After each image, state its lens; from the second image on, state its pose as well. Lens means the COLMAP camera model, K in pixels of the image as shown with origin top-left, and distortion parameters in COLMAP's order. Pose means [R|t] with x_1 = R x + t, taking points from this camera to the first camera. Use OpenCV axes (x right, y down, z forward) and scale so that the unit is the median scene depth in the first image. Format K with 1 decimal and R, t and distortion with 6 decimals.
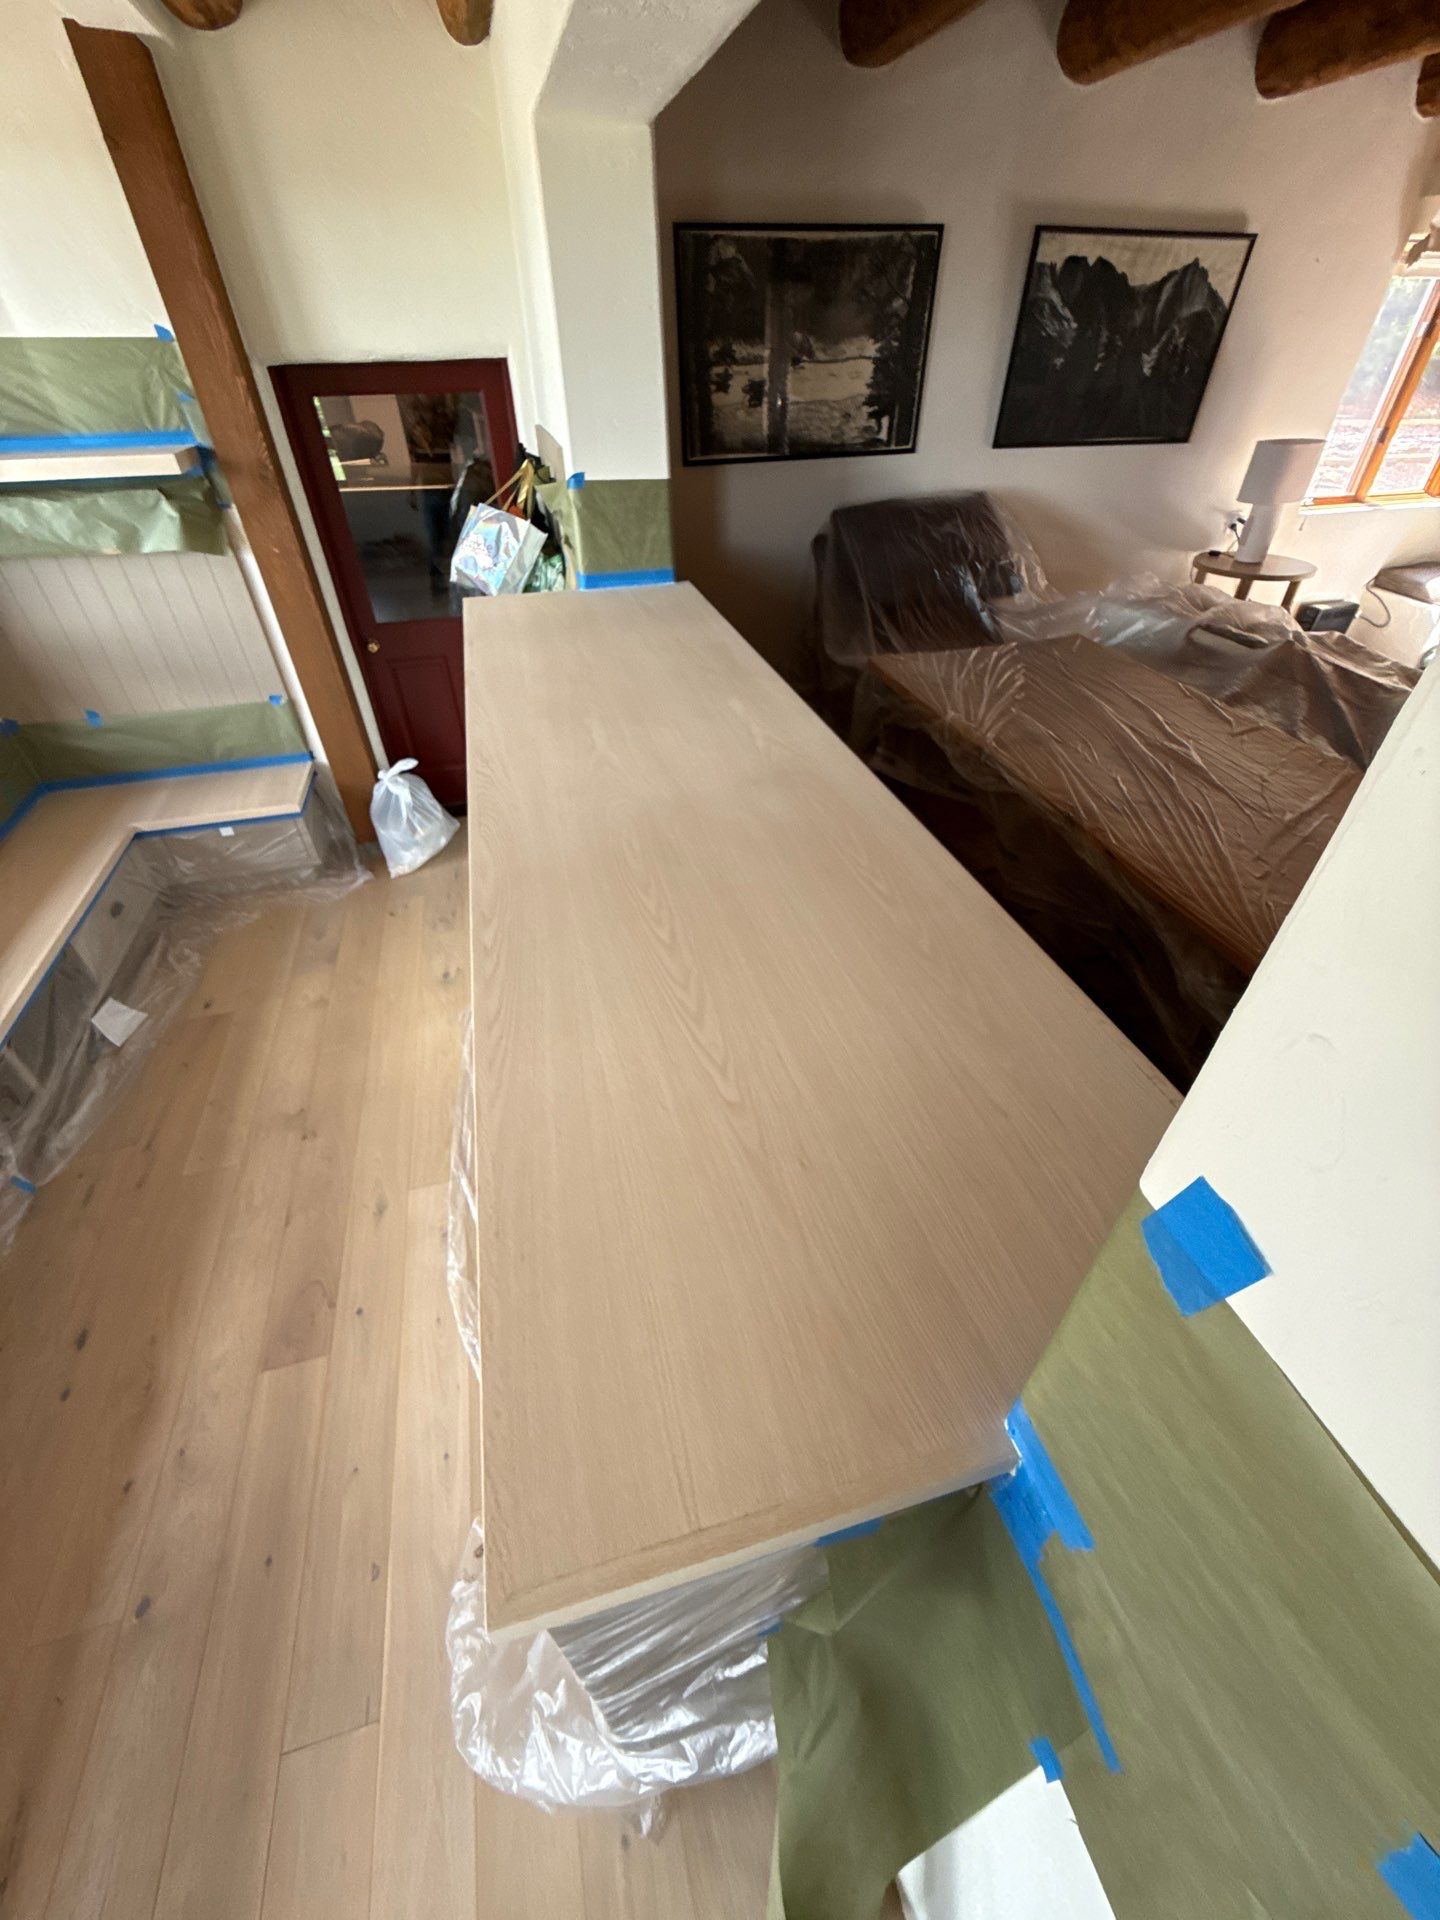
lens RADIAL K [[761.7, 0, 723.4], [0, 761.7, 958.3], [0, 0, 1]] dist [0.001459, -0.000620]
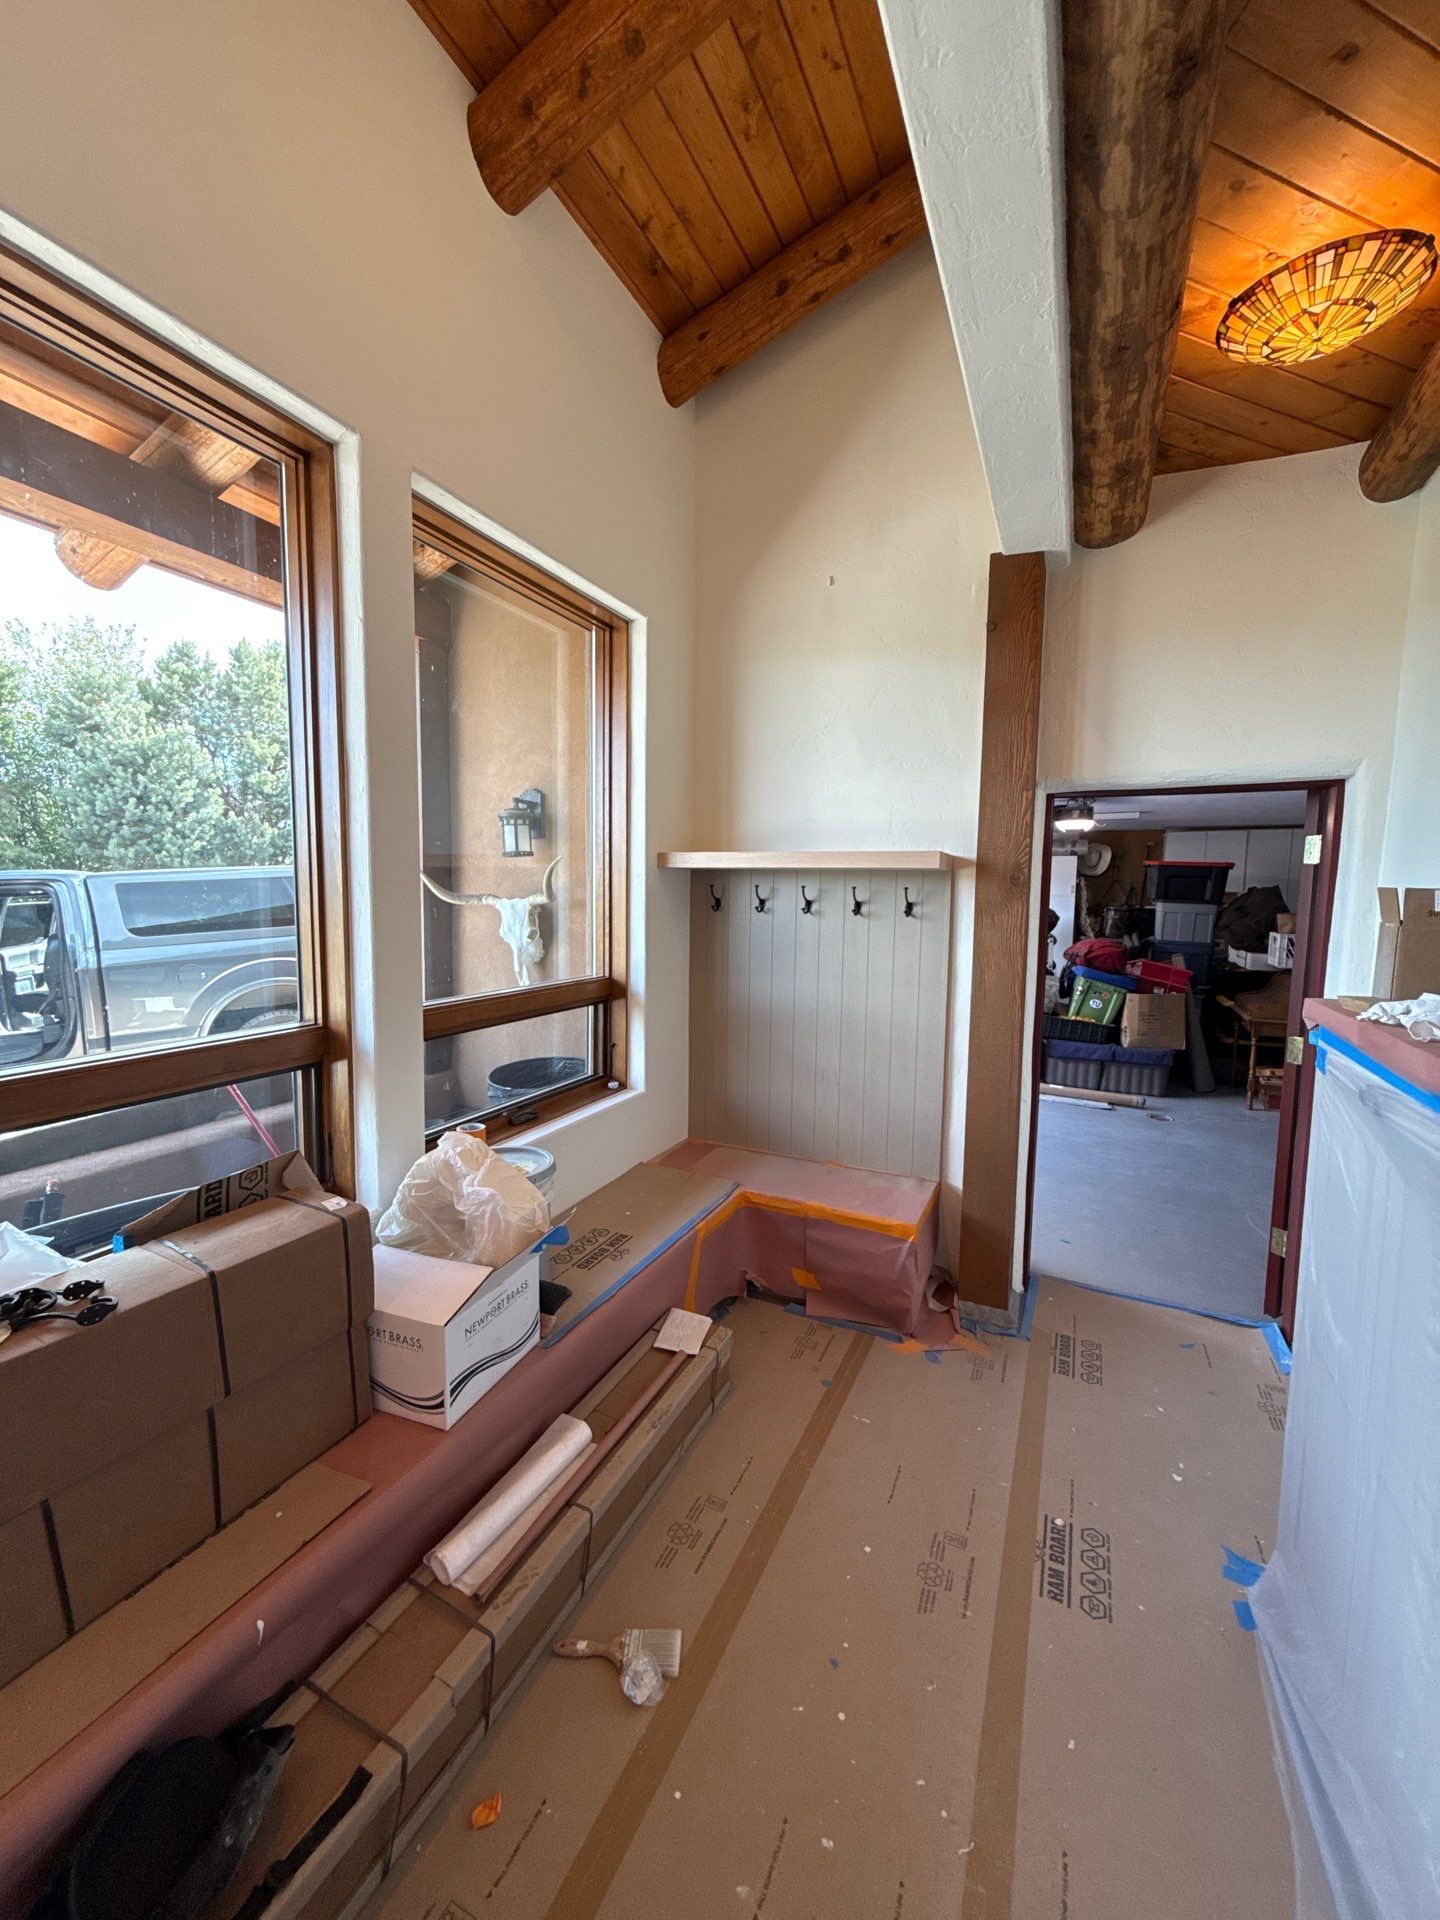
lens RADIAL K [[761.7, 0, 723.4], [0, 761.7, 958.1], [0, 0, 1]] dist [0.001459, -0.000620]
pose [[0.757684, 0.078260, -0.647912, -0.233443], [-0.429621, 0.807135, -0.404917, -0.025369], [0.491264, 0.585156, 0.645176, 0.254702]]
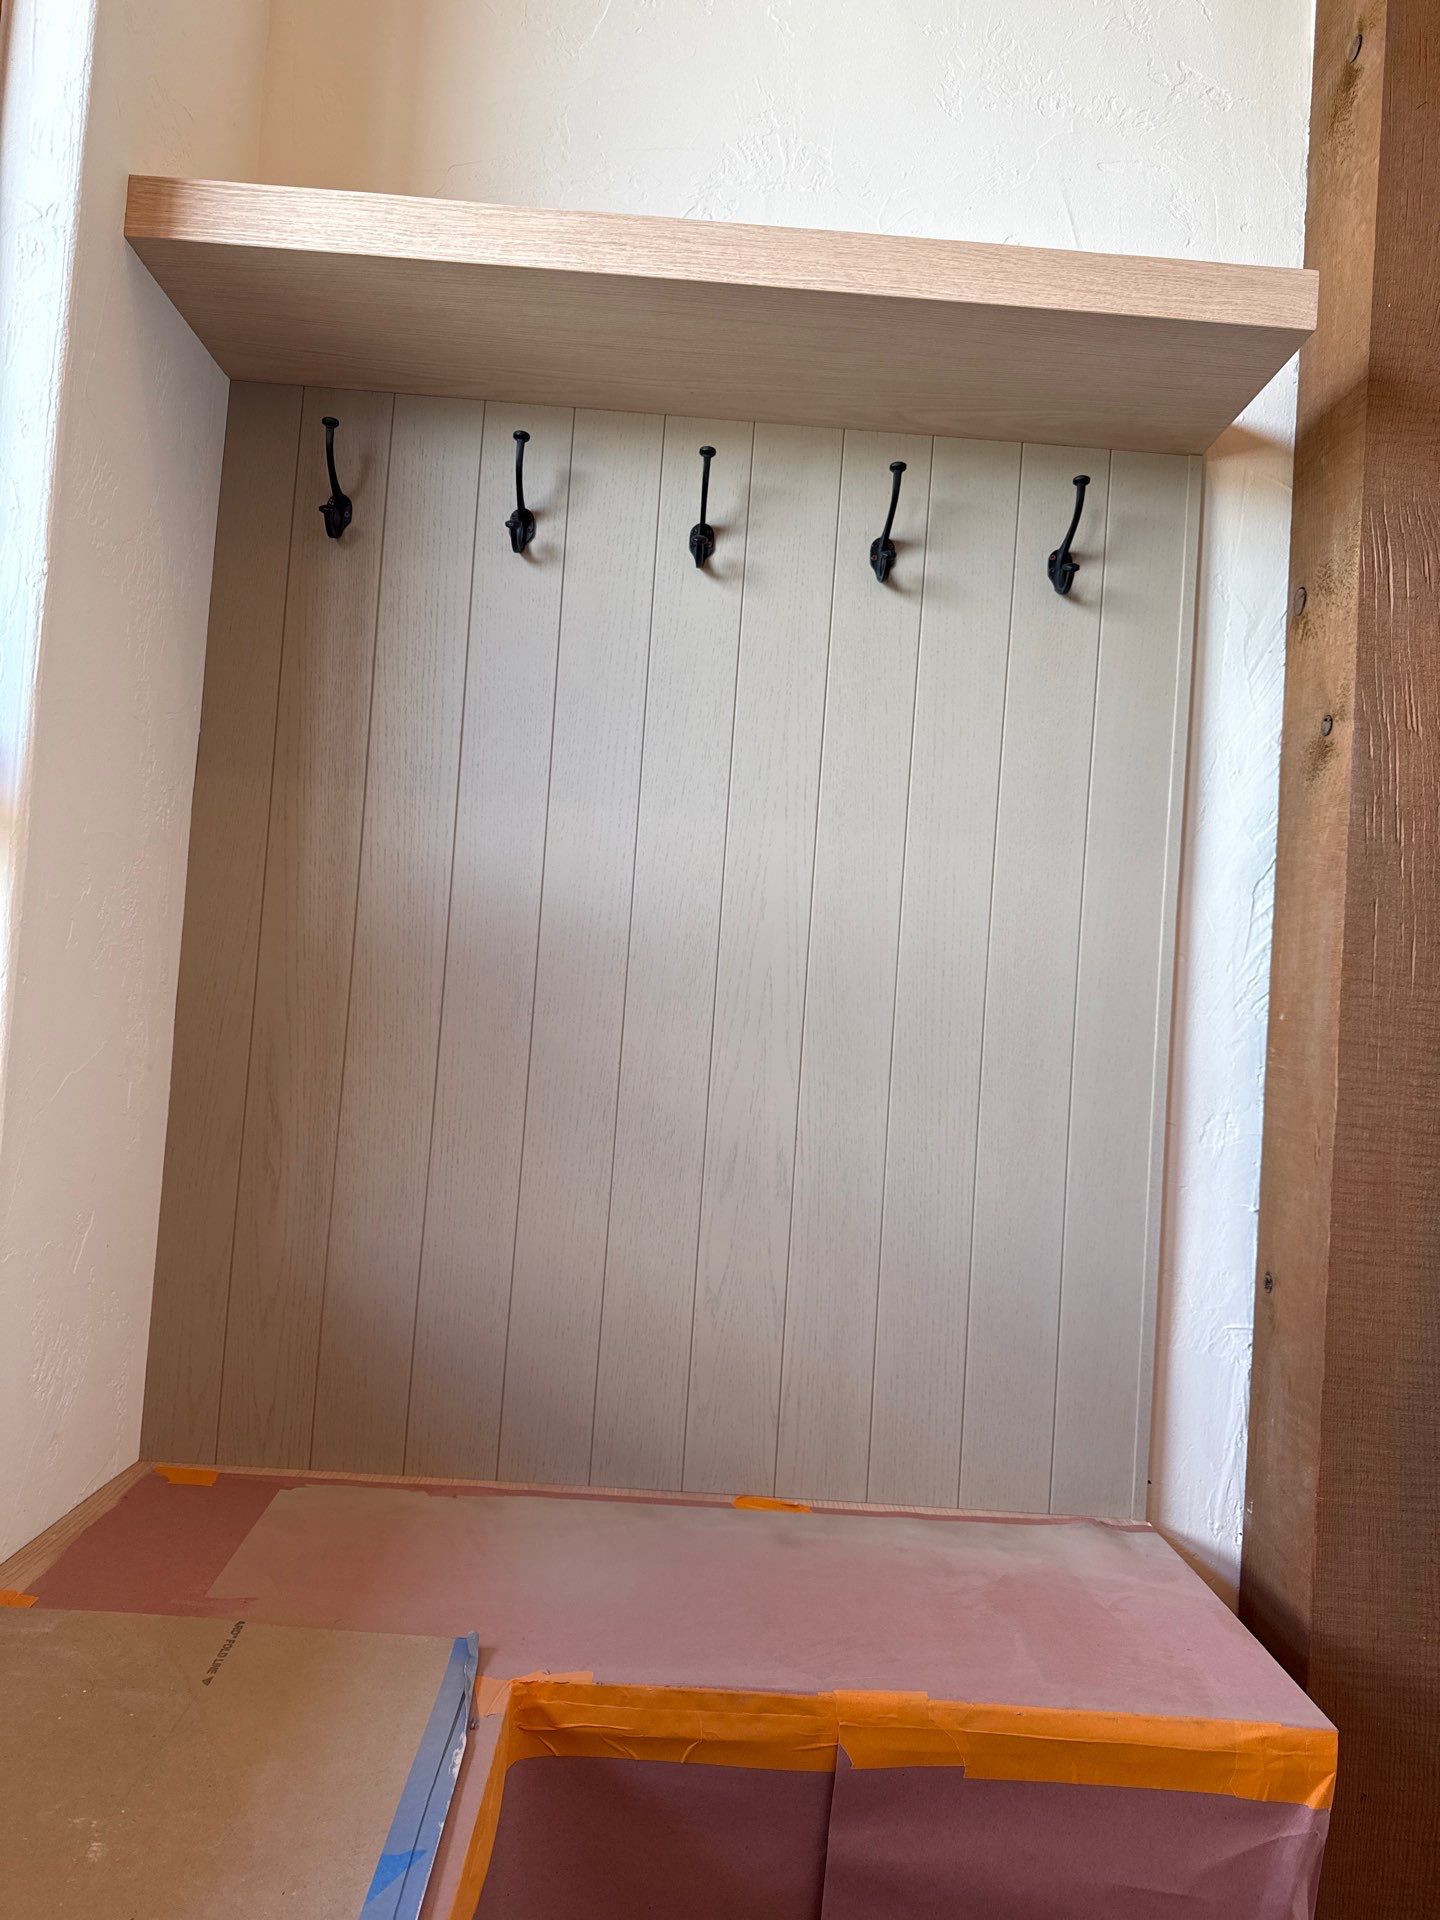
lens RADIAL K [[1377.4, 0, 717.0], [0, 1377.4, 967.5], [0, 0, 1]] dist [-0.000234, -0.000876]
pose [[0.967307, 0.066252, -0.244802, -0.656479], [-0.213835, 0.732046, -0.646825, -0.098155], [0.136353, 0.678026, 0.722281, 0.650658]]
